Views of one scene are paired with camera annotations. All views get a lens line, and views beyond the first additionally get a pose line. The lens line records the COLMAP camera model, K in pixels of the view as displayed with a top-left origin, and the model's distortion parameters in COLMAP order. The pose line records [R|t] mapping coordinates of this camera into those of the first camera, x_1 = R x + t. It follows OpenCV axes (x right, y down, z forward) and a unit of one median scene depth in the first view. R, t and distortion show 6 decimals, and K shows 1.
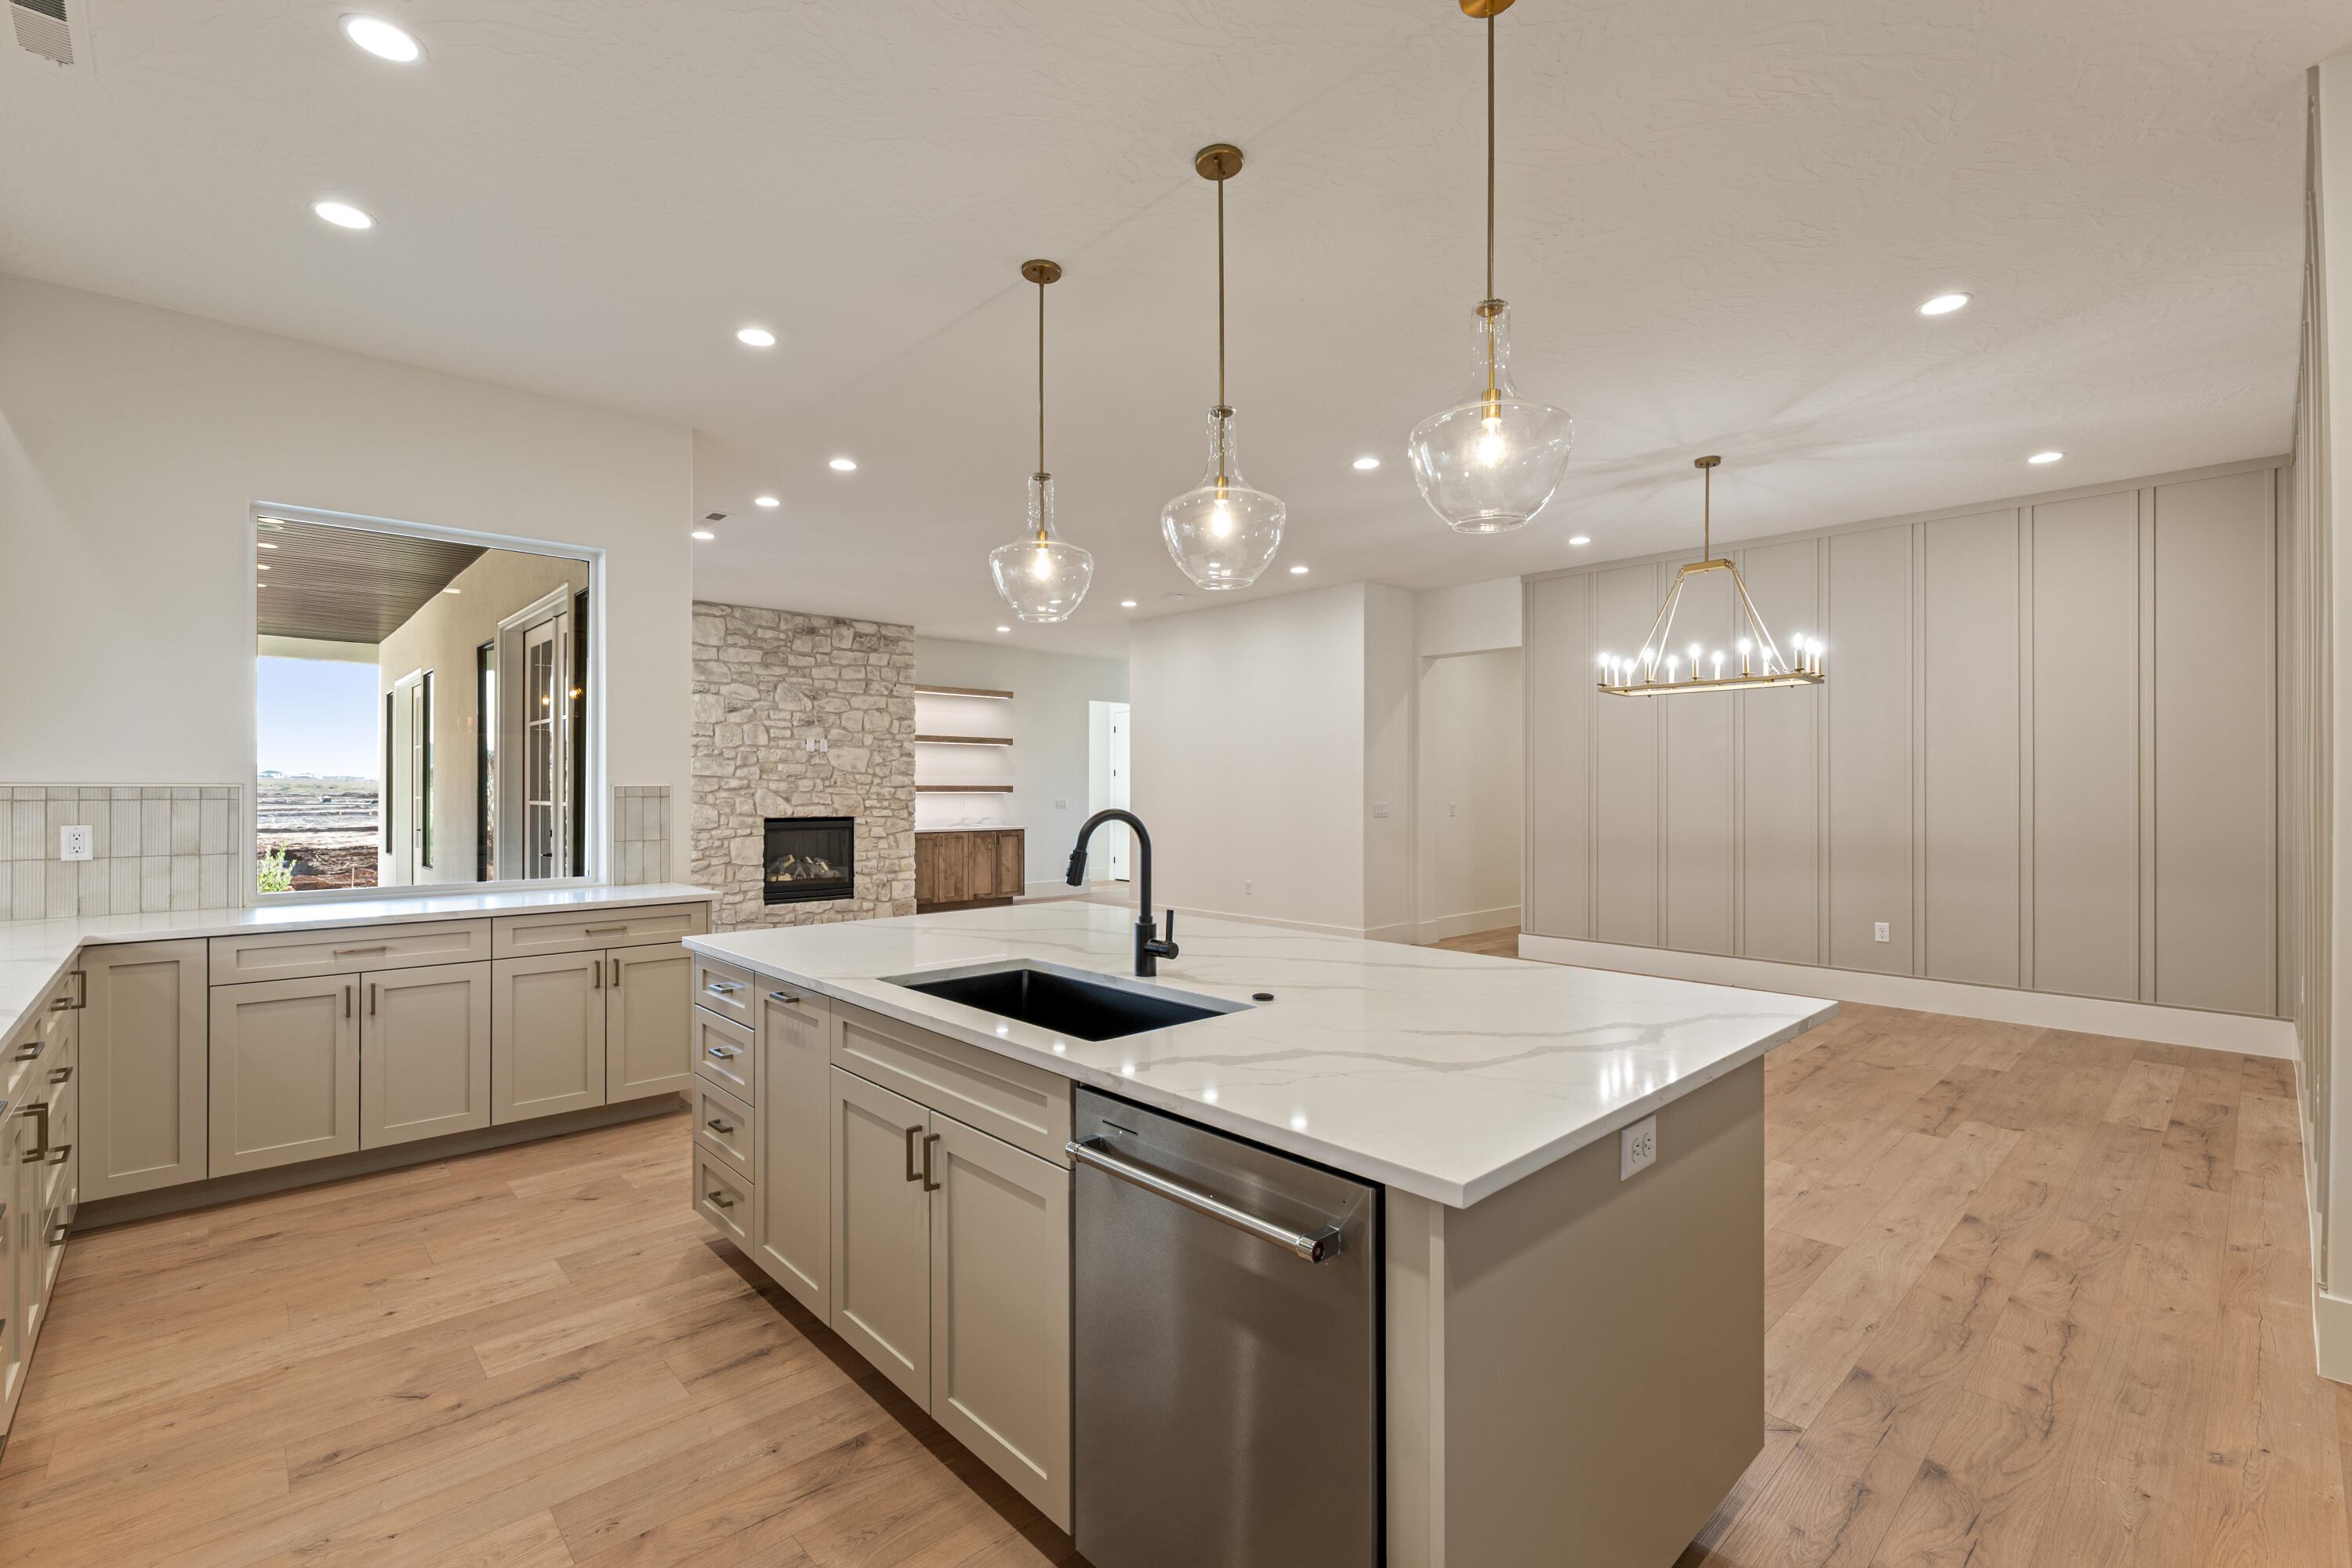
lens RADIAL K [[1012.6, 0, 1175.0], [0, 1012.6, 781.1], [0, 0, 1]] dist [-0.006196, -0.000910]
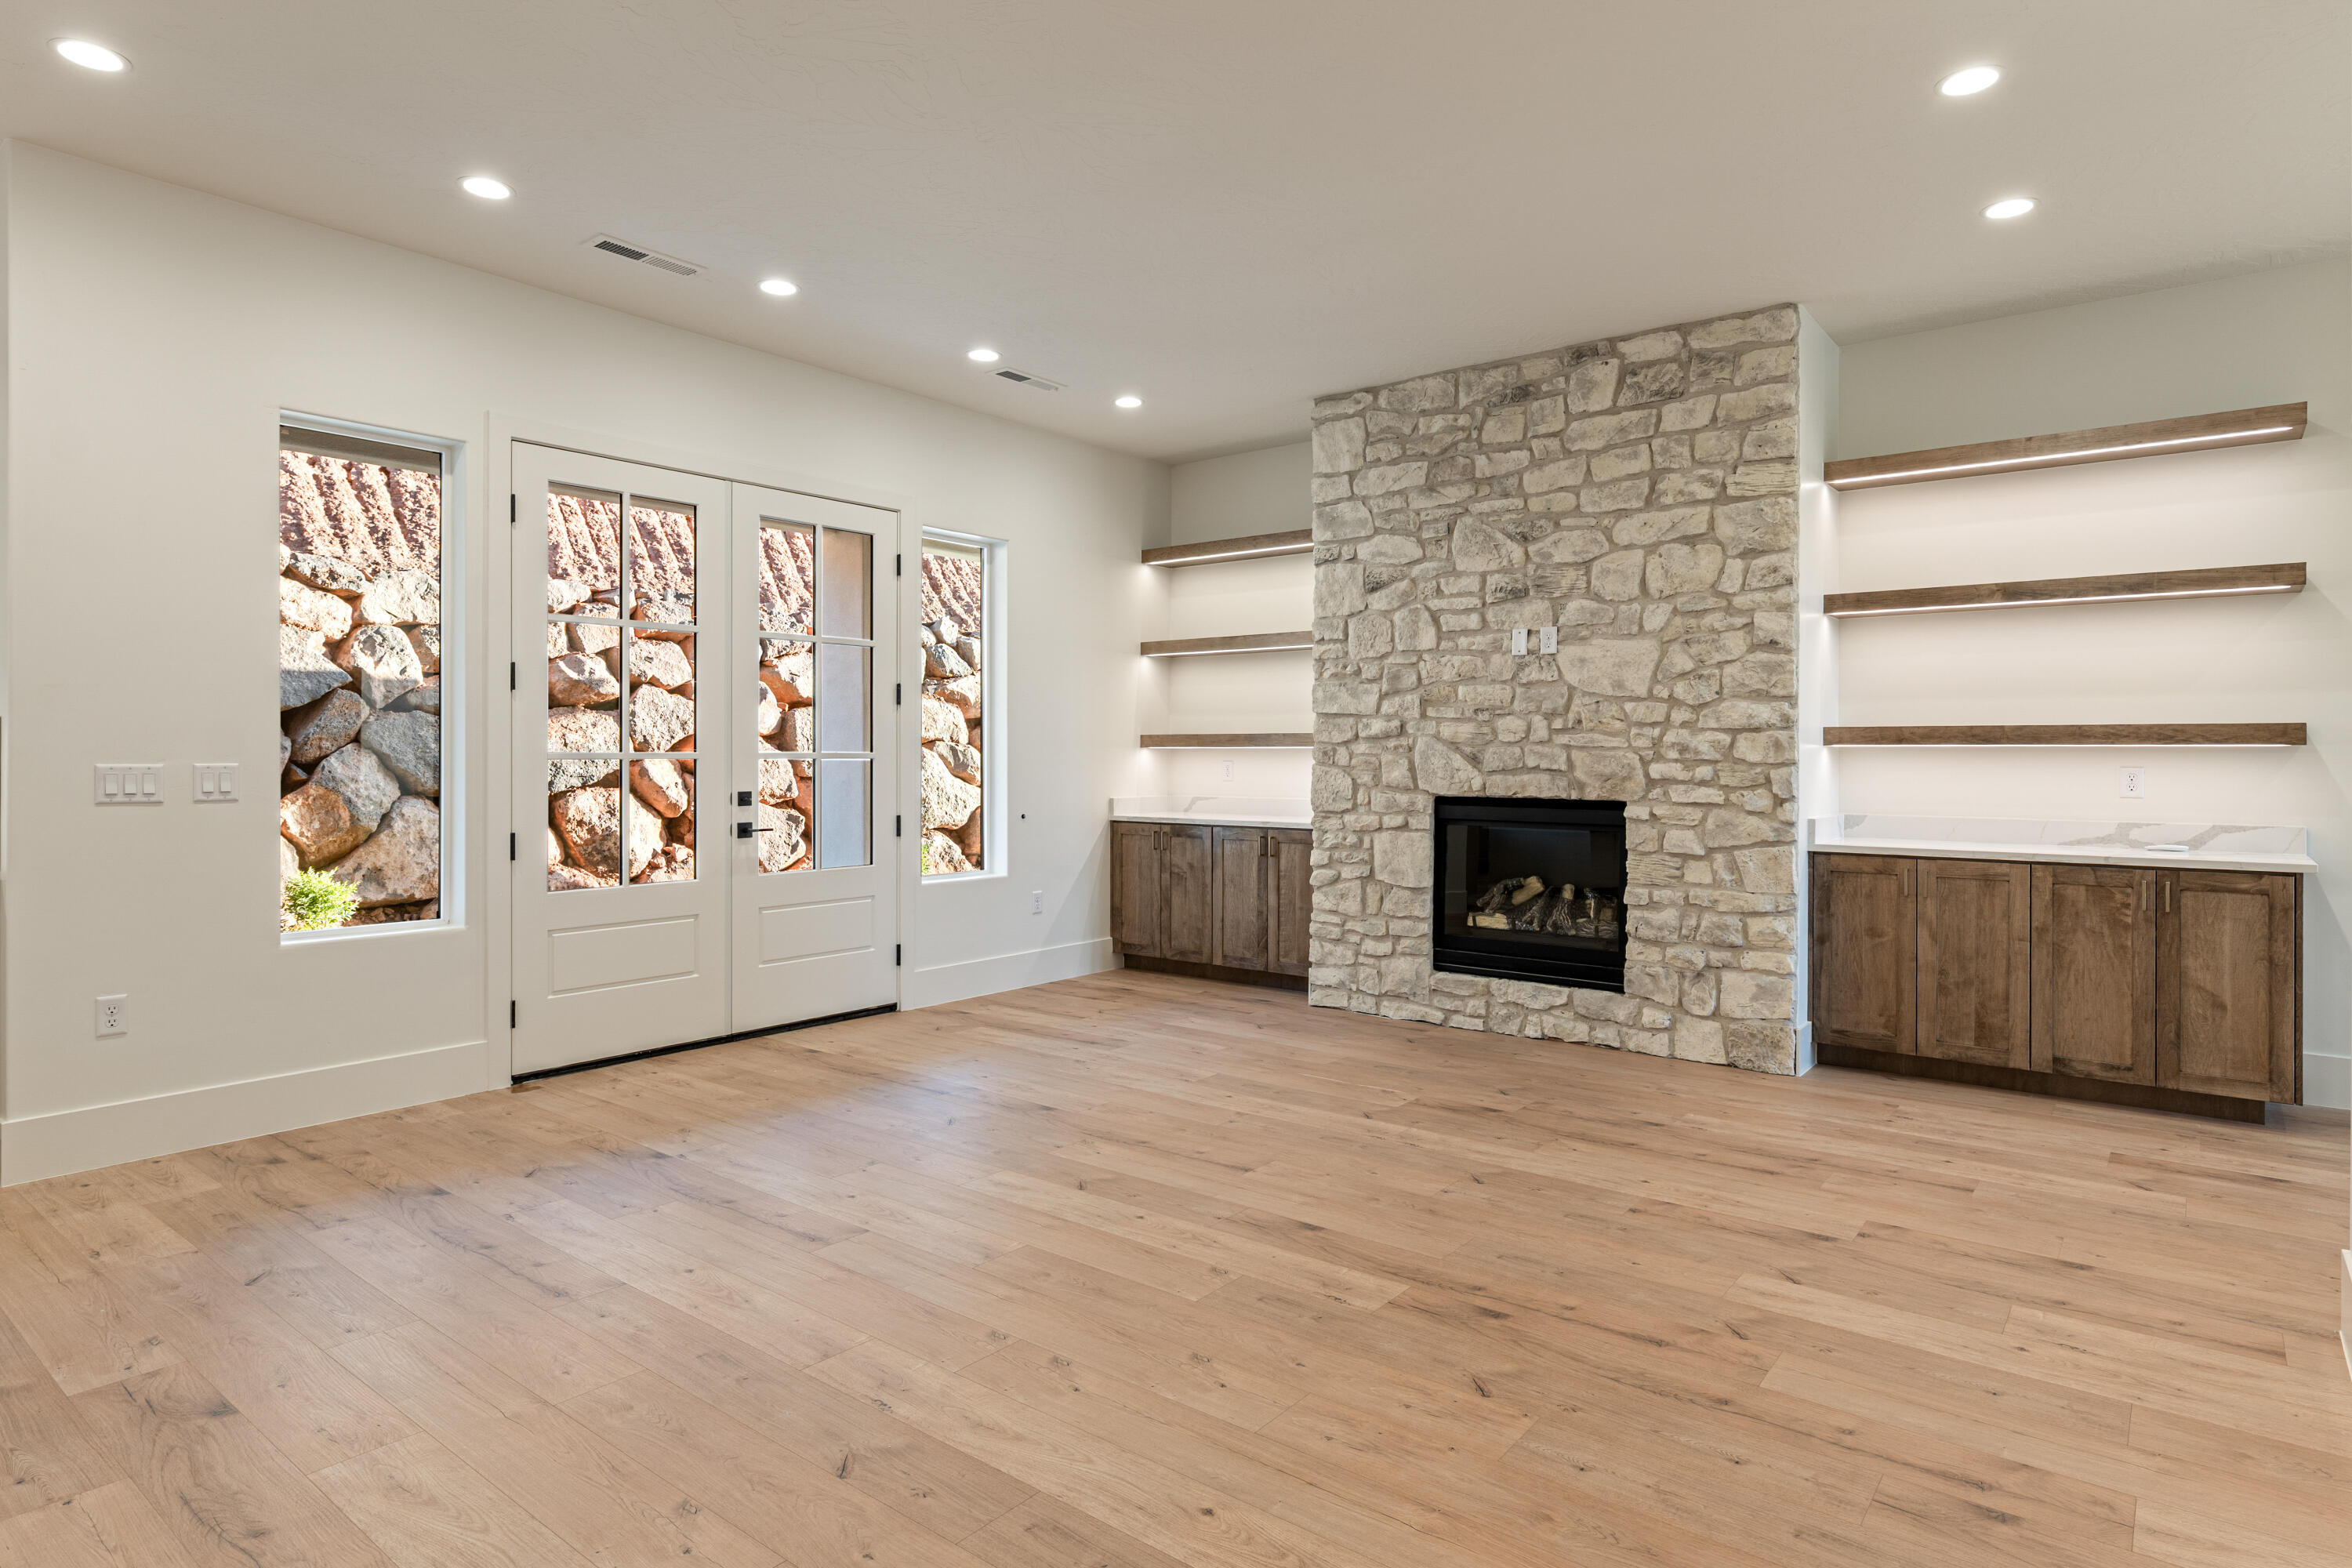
lens RADIAL K [[1284.8, 0, 1189.2], [0, 1284.8, 751.7], [0, 0, 1]] dist [0.005329, -0.001284]
pose [[0.148851, -0.001445, -0.988859, 0.202354], [0.004915, 0.999988, -0.000722, 0.014844], [0.988847, -0.004752, 0.148857, 0.791059]]
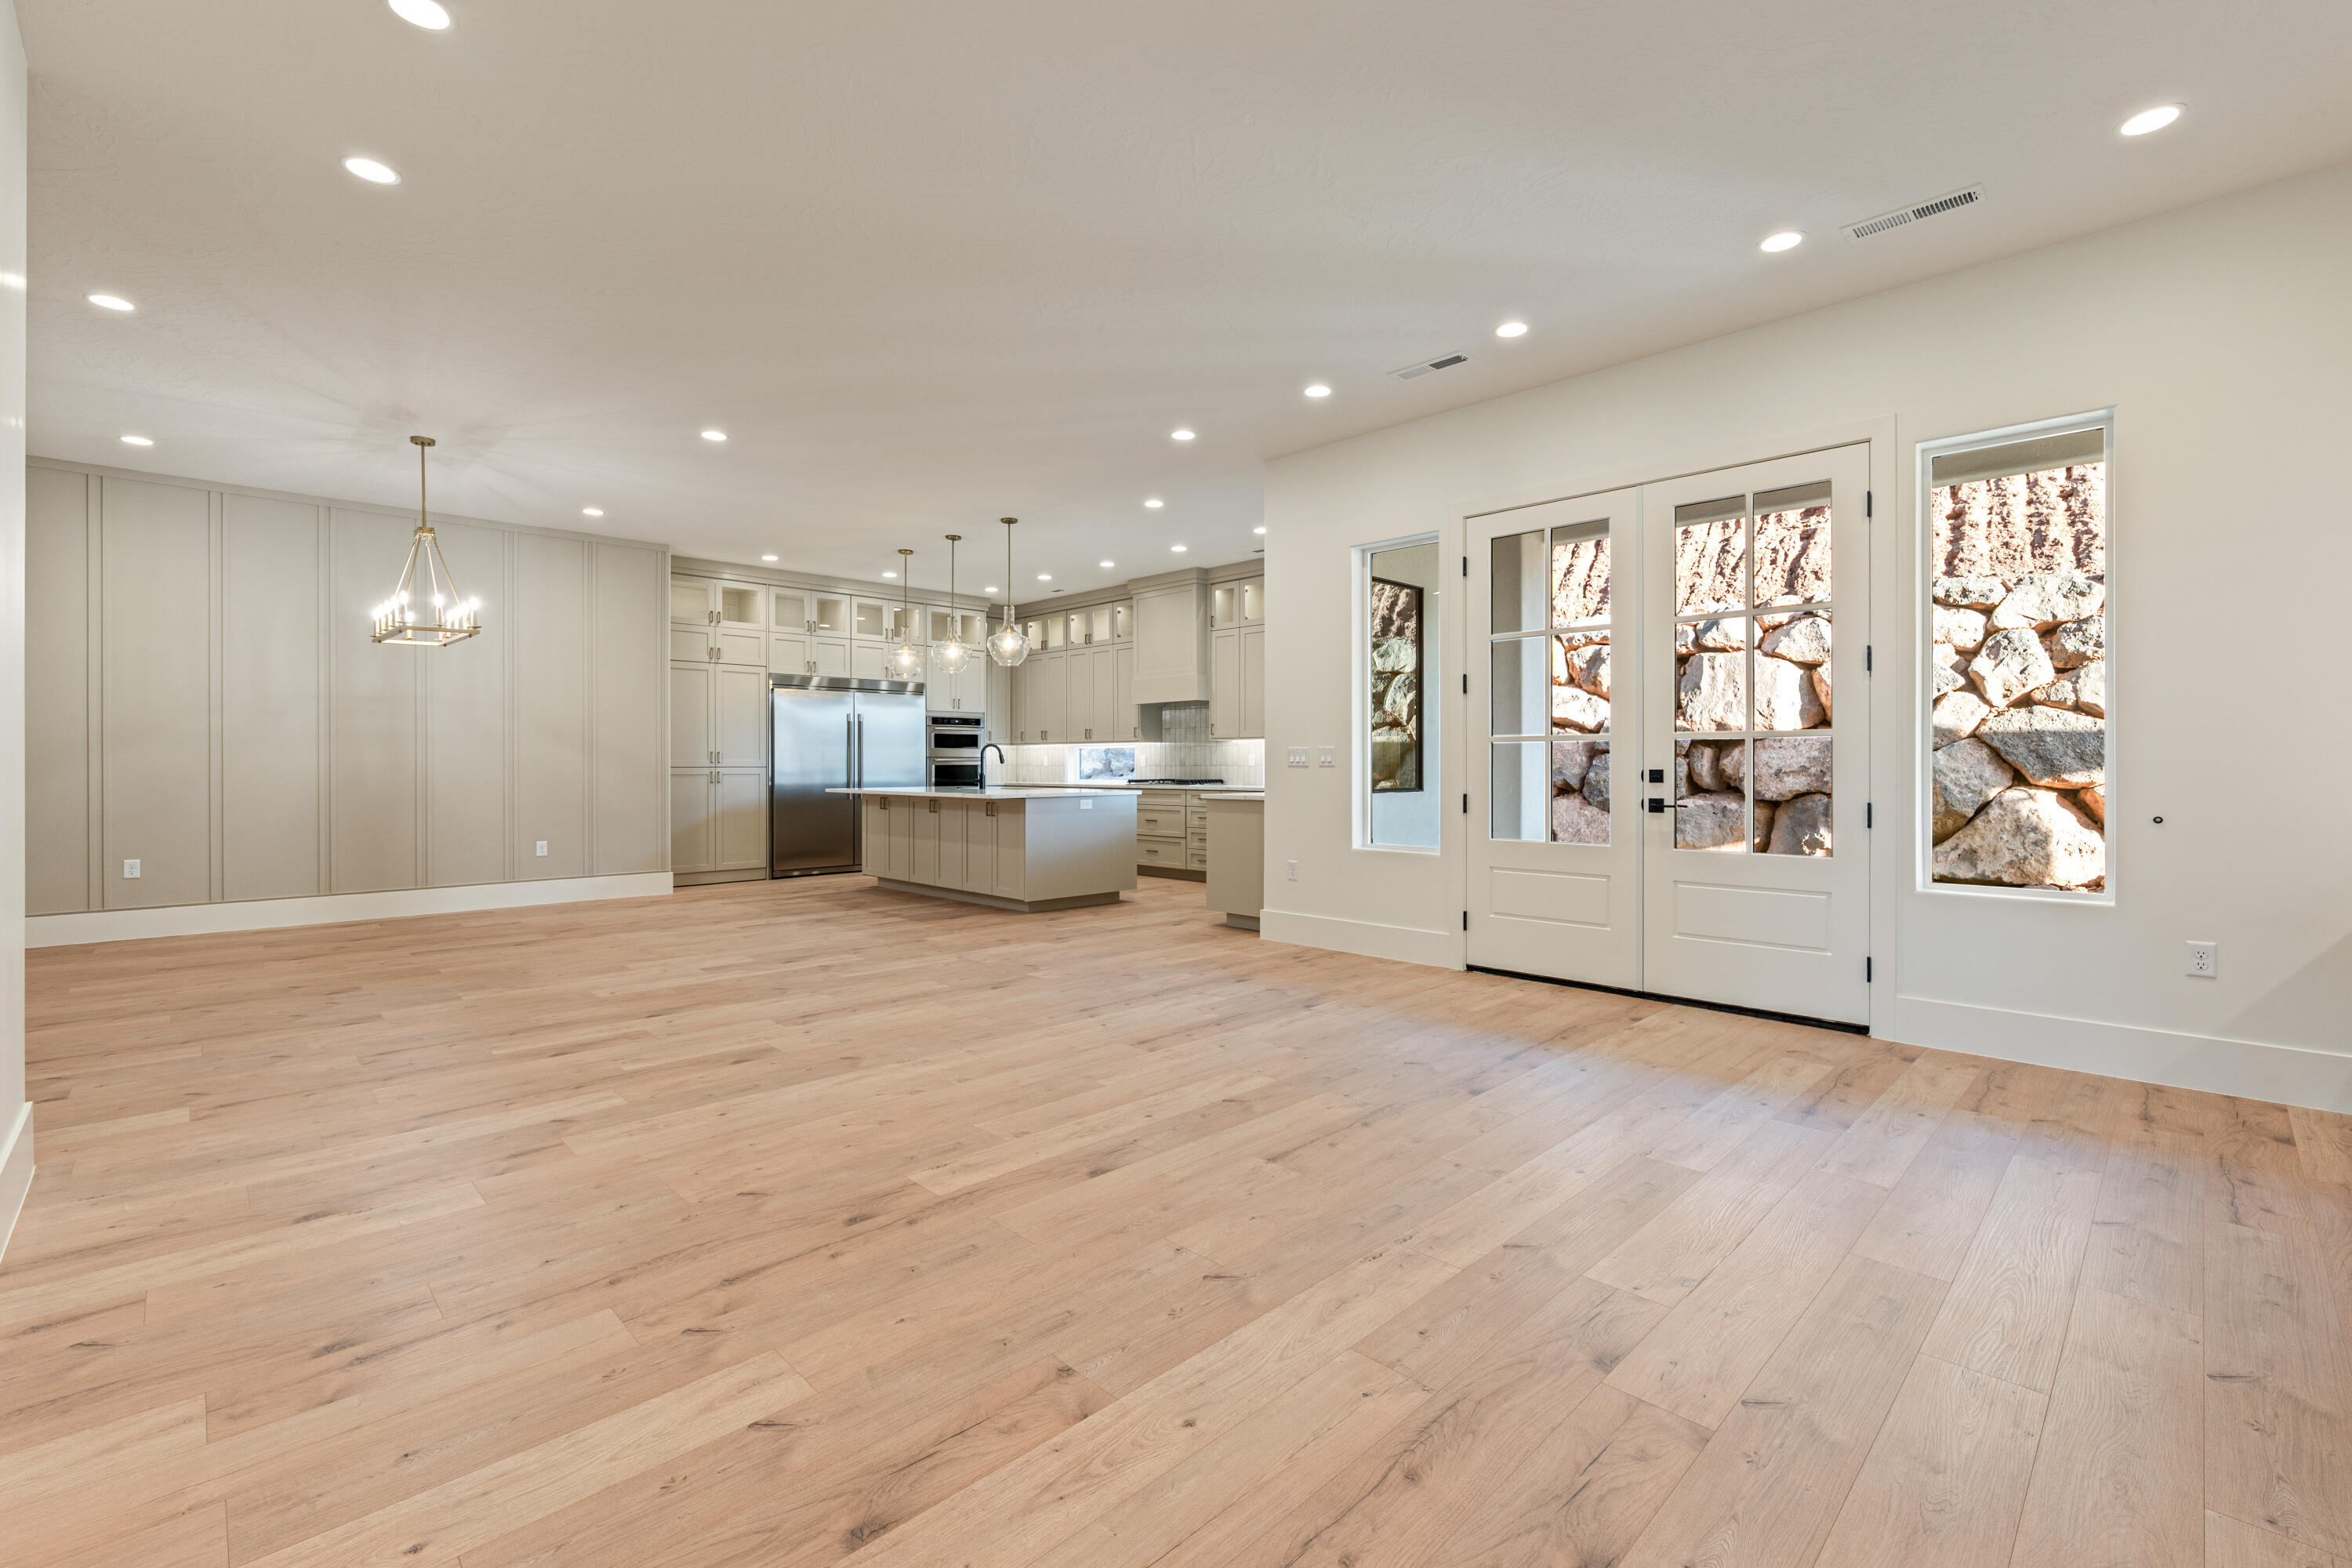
lens RADIAL K [[1012.6, 0, 1175.5], [0, 1012.6, 772.1], [0, 0, 1]] dist [-0.006196, -0.000910]
pose [[-0.999810, 0.001072, -0.019464, -0.165626], [0.001059, 0.999999, 0.000663, 0.032376], [0.019465, 0.000642, -0.999810, 1.169552]]
